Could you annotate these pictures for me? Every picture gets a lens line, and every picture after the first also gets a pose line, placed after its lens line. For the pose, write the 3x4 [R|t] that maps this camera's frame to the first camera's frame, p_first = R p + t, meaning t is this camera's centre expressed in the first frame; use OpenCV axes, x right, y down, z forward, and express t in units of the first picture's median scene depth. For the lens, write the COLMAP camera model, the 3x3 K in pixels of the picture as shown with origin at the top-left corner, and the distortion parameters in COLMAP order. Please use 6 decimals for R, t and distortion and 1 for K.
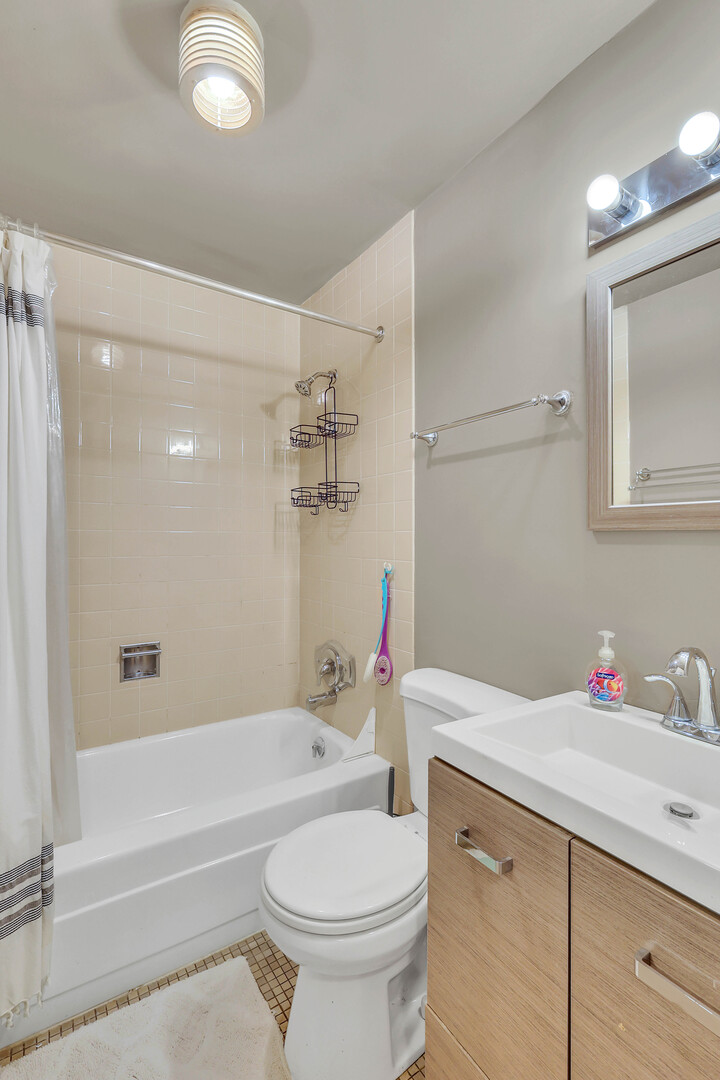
lens RADIAL K [[479.5, 0, 360.0], [0, 479.5, 540.0], [0, 0, 1]] dist [0.003464, -0.000144]
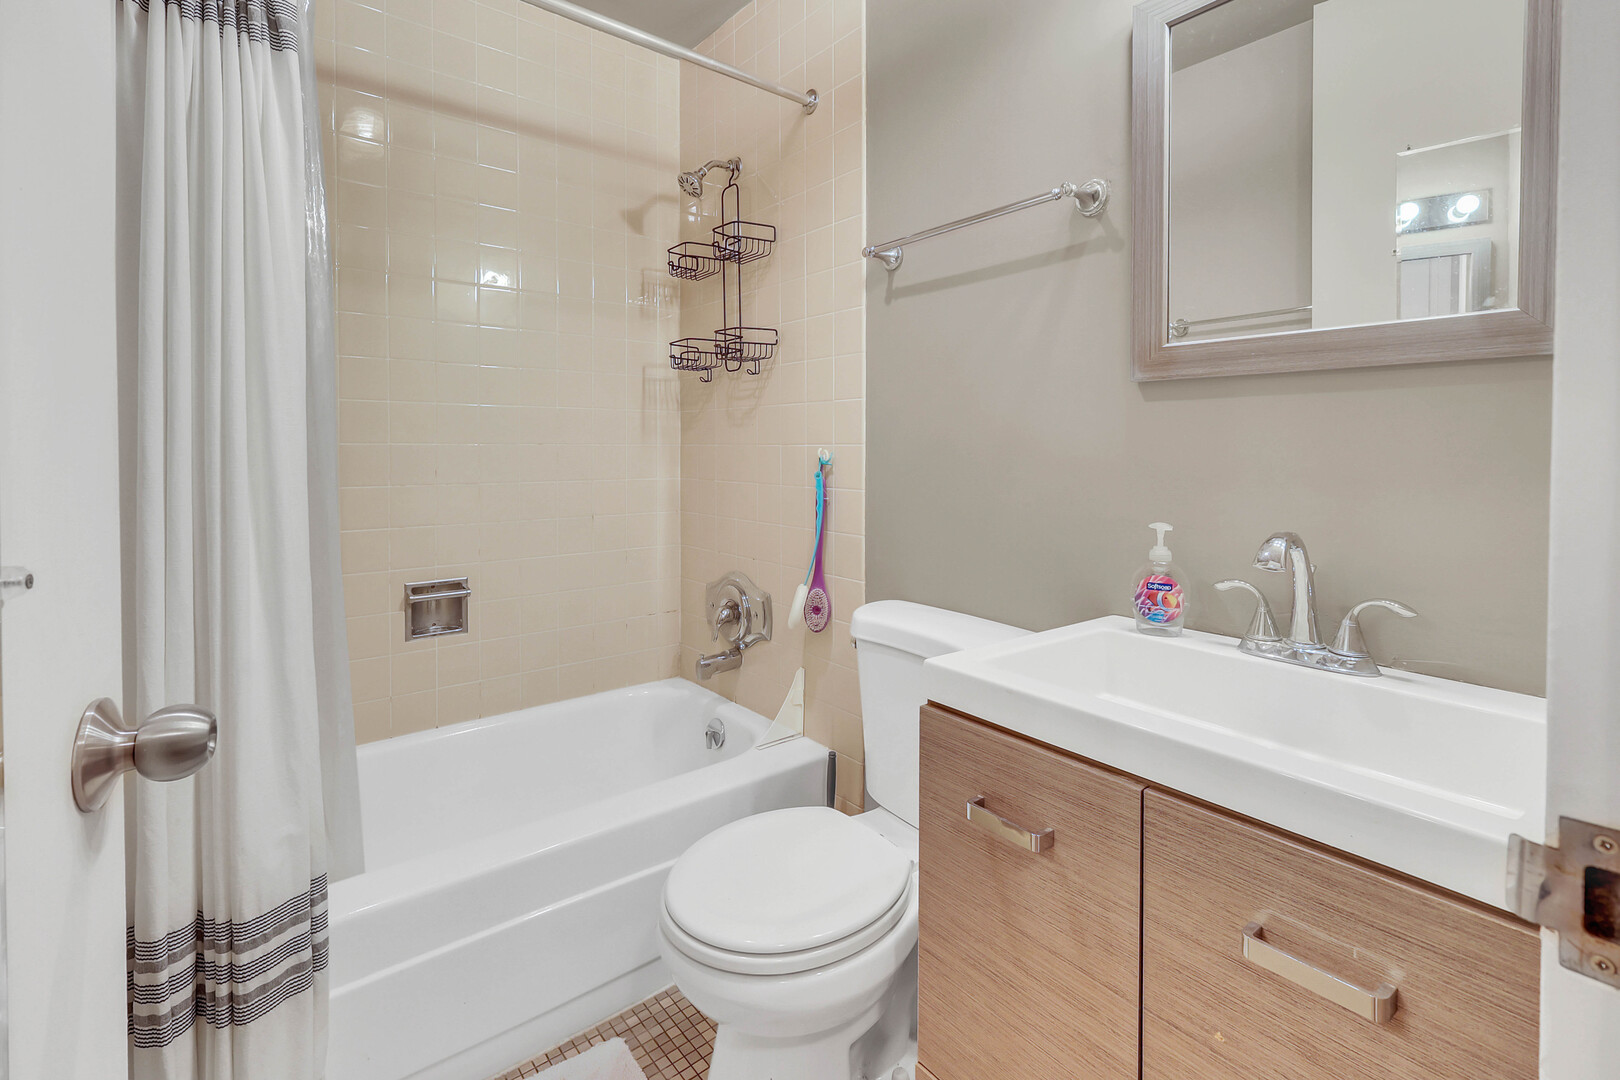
lens RADIAL K [[727.1, 0, 803.7], [0, 727.1, 460.6], [0, 0, 1]] dist [0.003039, 0.000876]
pose [[0.996270, -0.008688, 0.085856, -0.082685], [0.007220, 0.999823, 0.017396, 0.067502], [-0.085992, -0.016711, 0.996156, -0.007750]]
